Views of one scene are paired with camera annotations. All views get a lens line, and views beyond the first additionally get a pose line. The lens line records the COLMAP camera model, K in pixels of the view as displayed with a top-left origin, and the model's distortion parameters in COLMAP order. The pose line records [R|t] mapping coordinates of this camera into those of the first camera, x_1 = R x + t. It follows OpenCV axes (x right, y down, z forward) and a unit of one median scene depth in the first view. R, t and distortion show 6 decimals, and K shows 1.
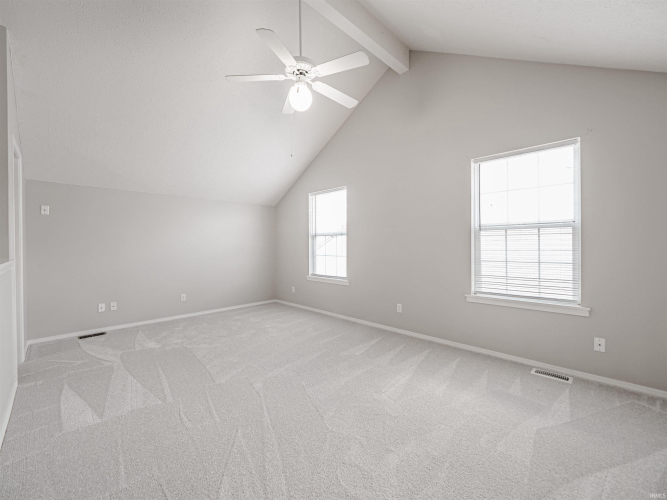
lens RADIAL K [[279.8, 0, 332.5], [0, 279.8, 248.3], [0, 0, 1]] dist [0.000282, 0.001100]
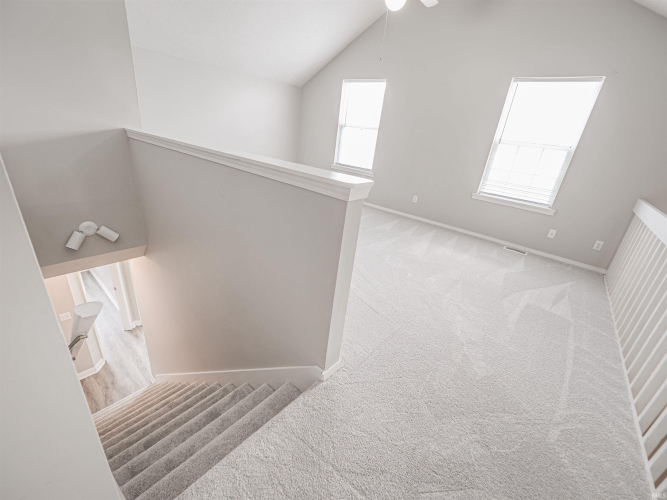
lens RADIAL K [[279.8, 0, 332.5], [0, 279.8, 248.3], [0, 0, 1]] dist [0.000282, 0.001100]
pose [[0.989424, 0.072585, 0.125584, -0.397447], [-0.114942, 0.920450, 0.373579, -0.017065], [-0.088477, -0.384063, 0.919058, -0.315514]]
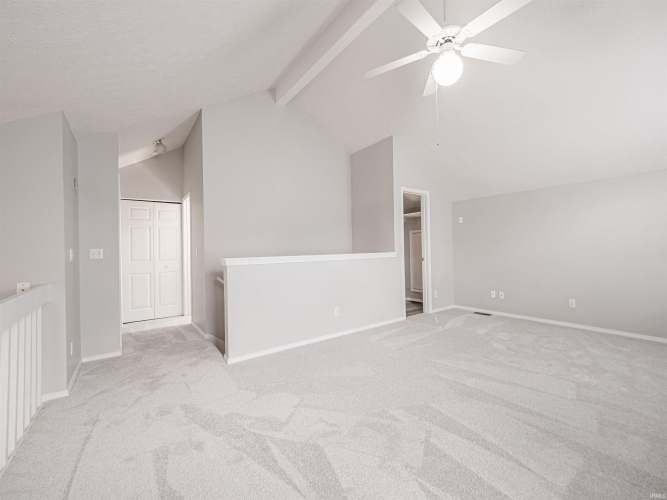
lens RADIAL K [[279.8, 0, 332.5], [0, 279.8, 248.3], [0, 0, 1]] dist [0.000282, 0.001100]
pose [[-0.161682, -0.002711, -0.986839, 0.733981], [0.010048, 0.999940, -0.004394, 0.016907], [0.986792, -0.010626, -0.161645, 0.777780]]
